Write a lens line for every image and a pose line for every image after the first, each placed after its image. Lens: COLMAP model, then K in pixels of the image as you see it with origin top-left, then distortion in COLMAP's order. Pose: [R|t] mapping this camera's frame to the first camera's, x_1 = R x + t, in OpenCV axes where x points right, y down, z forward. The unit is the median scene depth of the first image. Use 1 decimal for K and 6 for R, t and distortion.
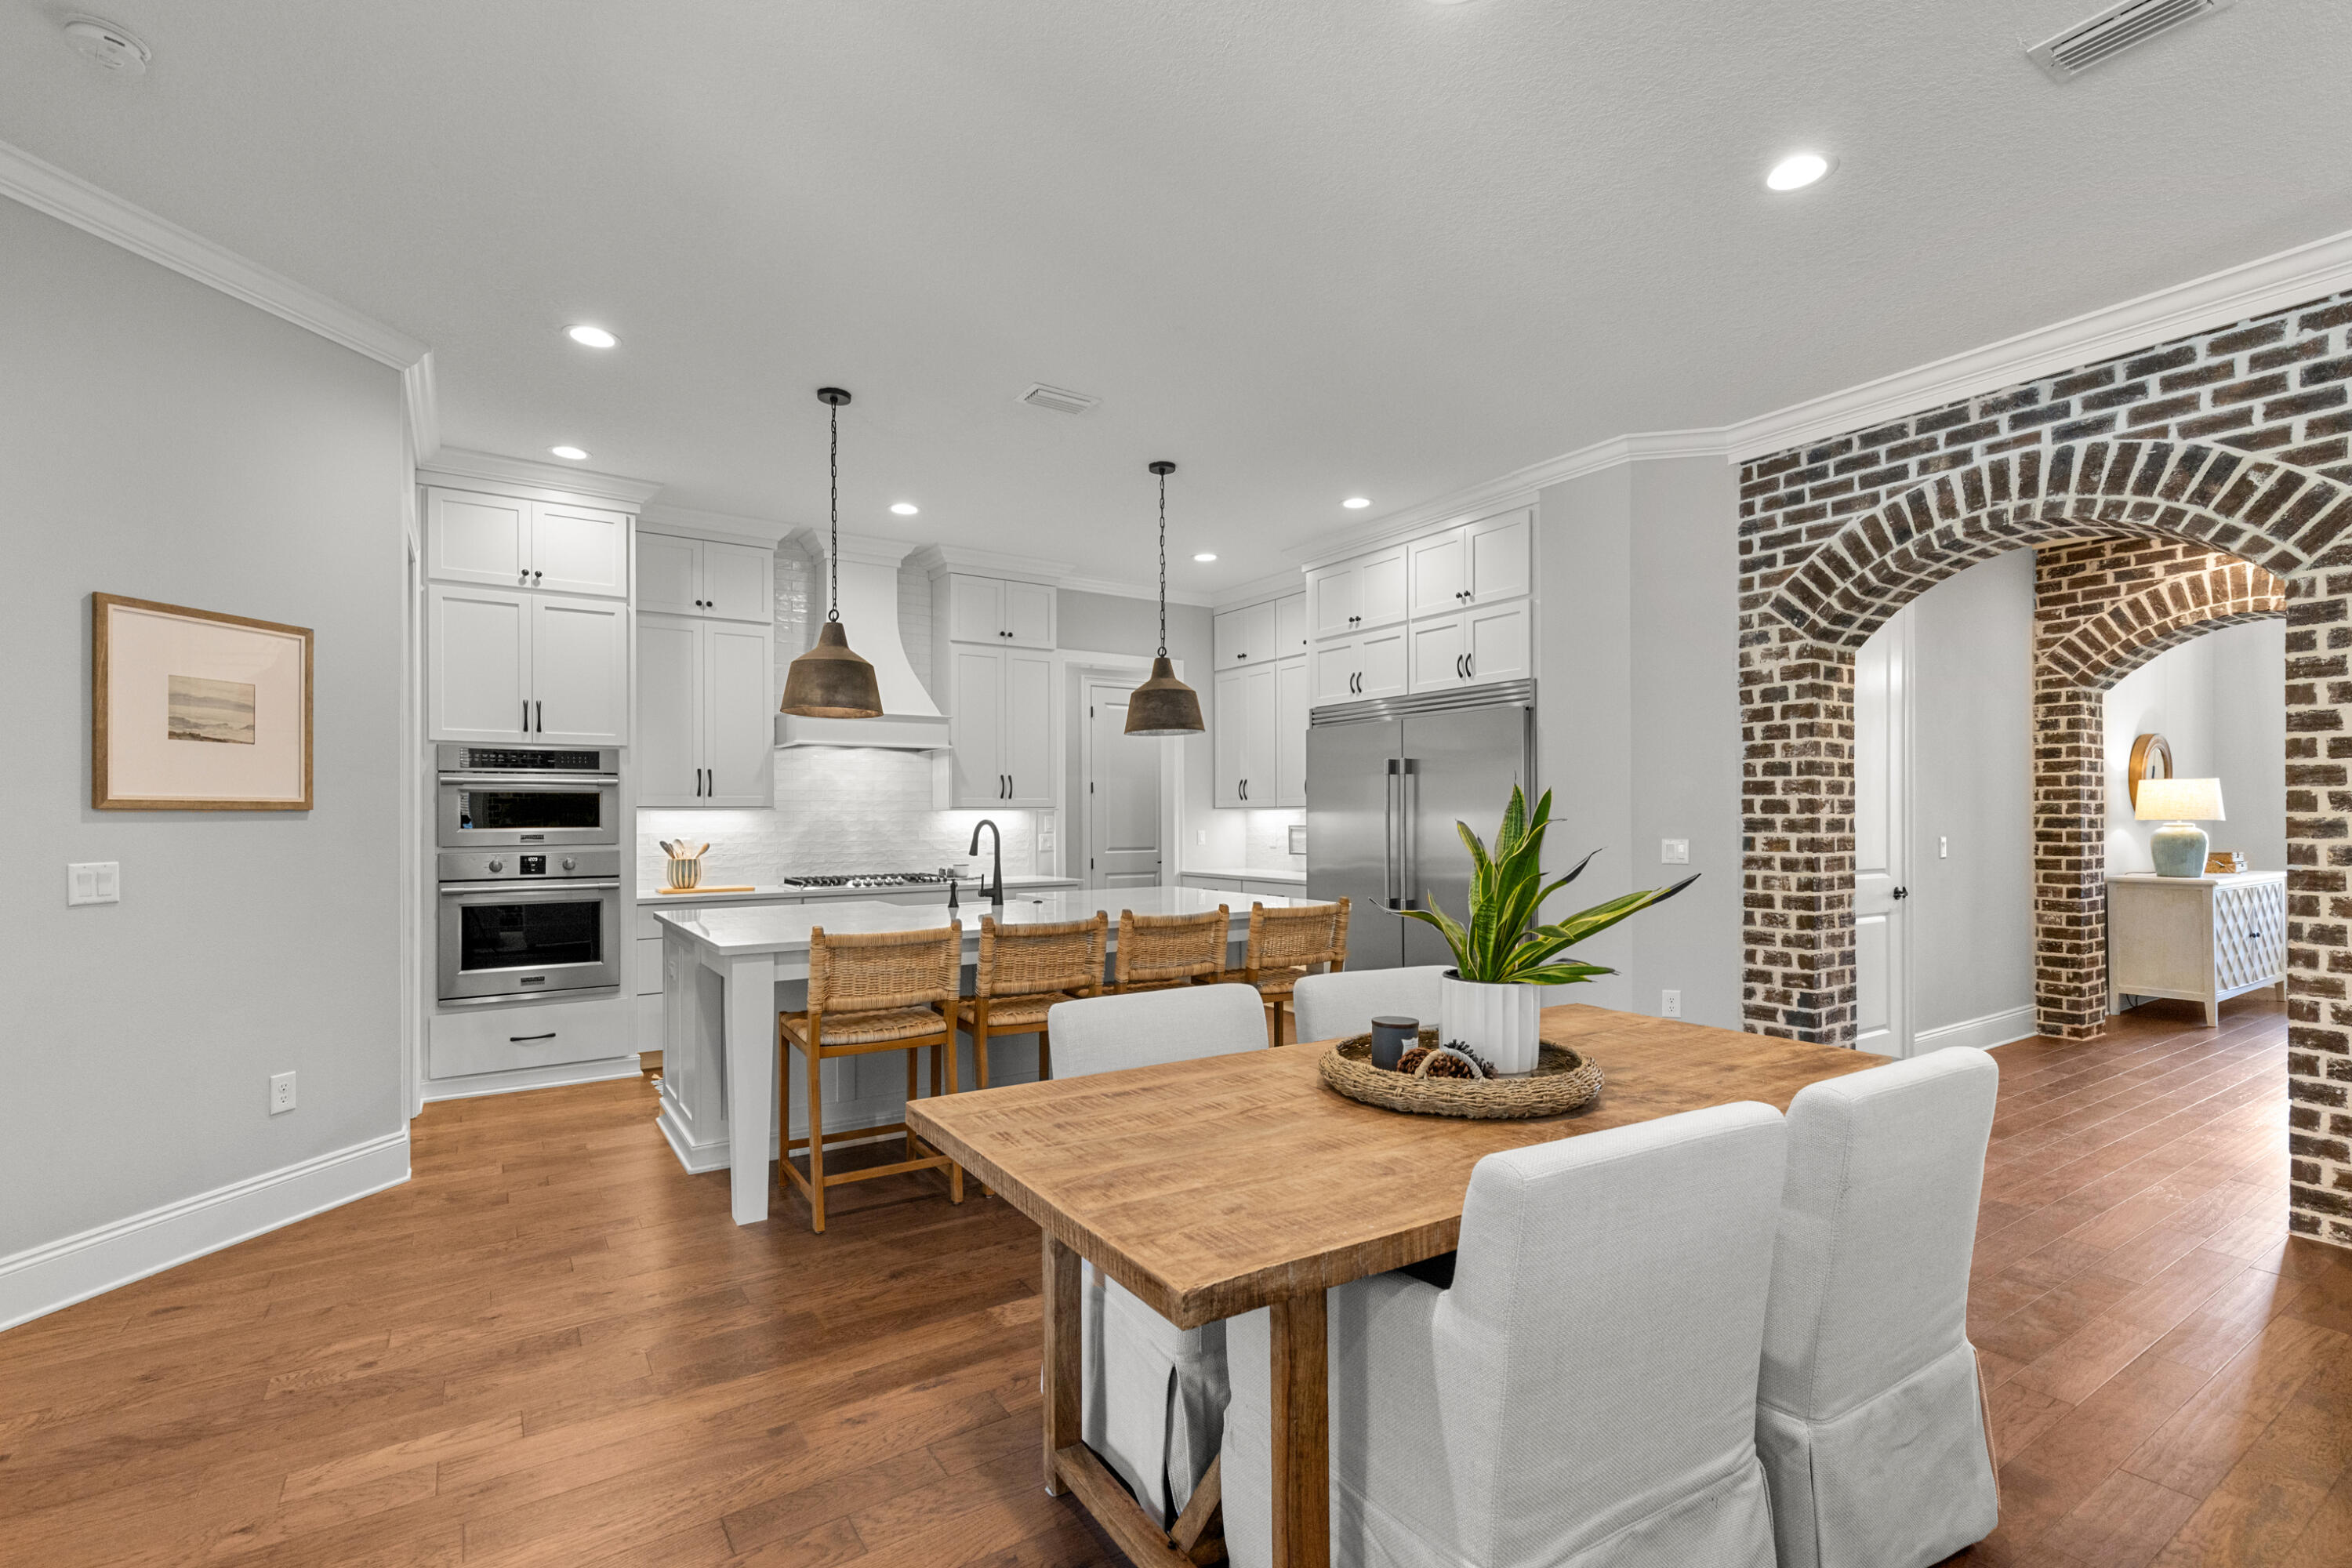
lens RADIAL K [[1052.0, 0, 1169.1], [0, 1052.0, 810.9], [0, 0, 1]] dist [-0.000229, -0.000254]
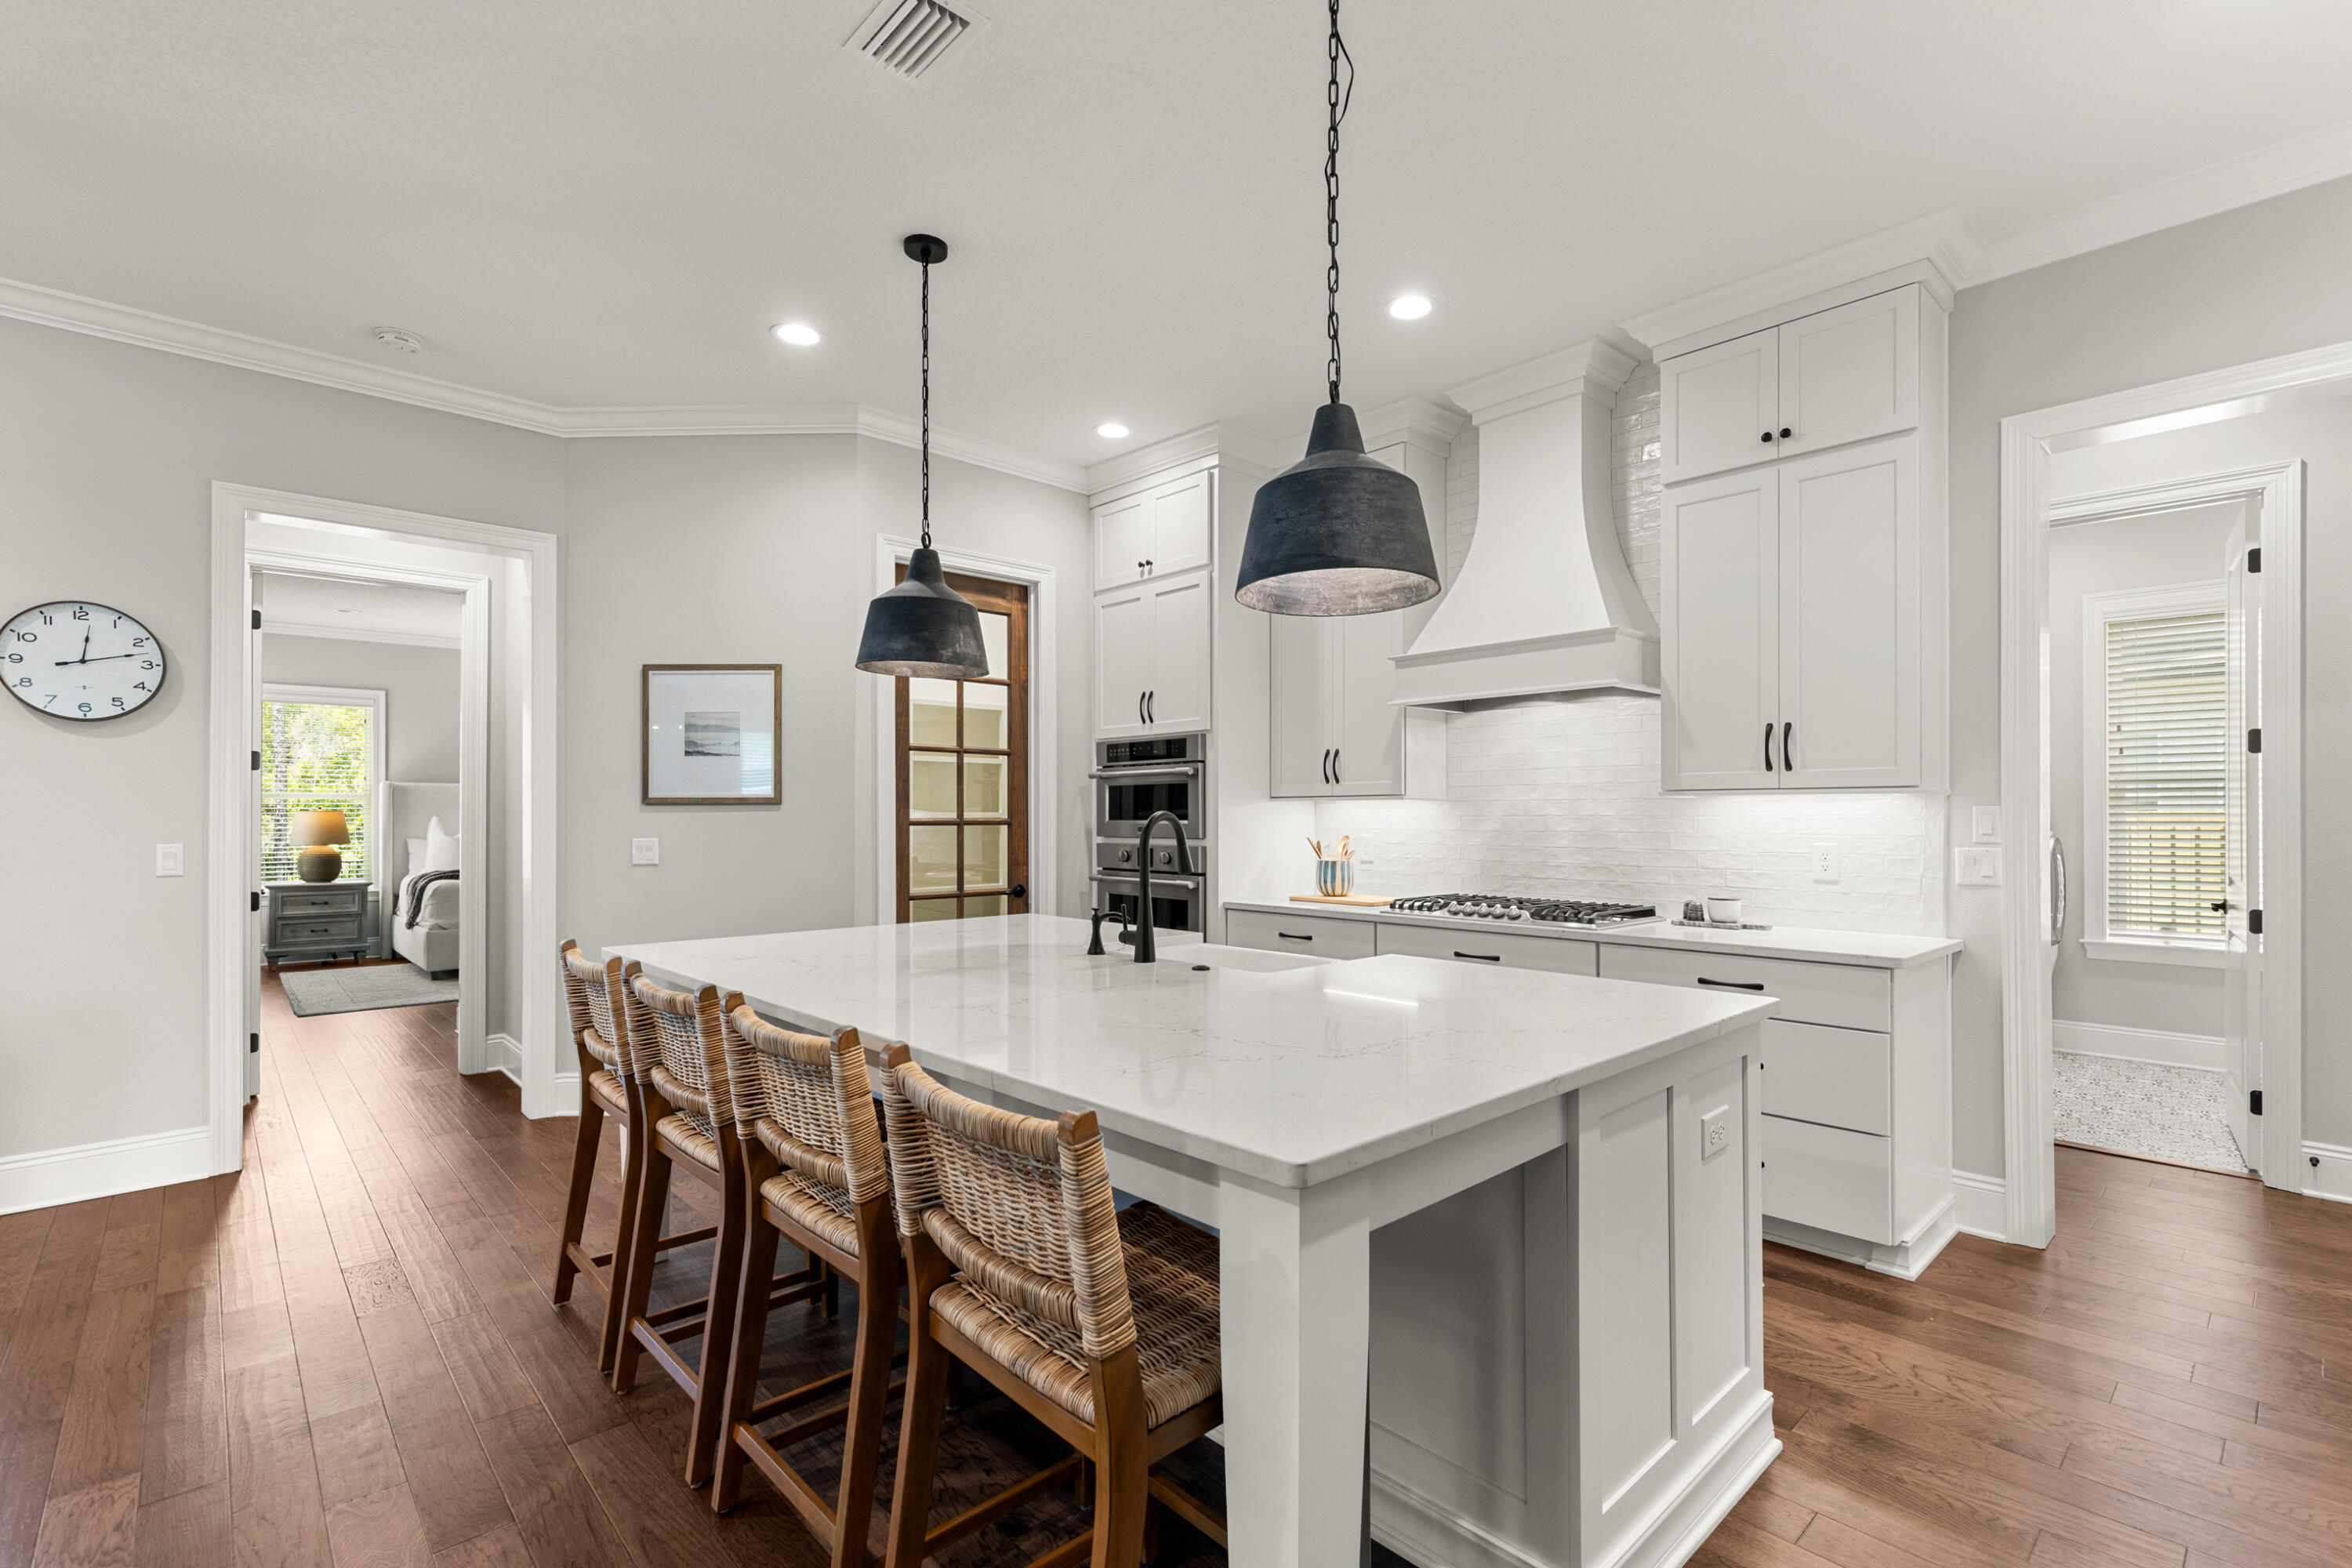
lens RADIAL K [[1052.0, 0, 1169.1], [0, 1052.0, 810.9], [0, 0, 1]] dist [-0.000229, -0.000254]
pose [[0.171416, 0.001365, -0.985198, 0.455717], [0.005670, 0.999981, 0.002372, 0.006858], [0.985182, -0.005993, 0.171405, 1.037231]]
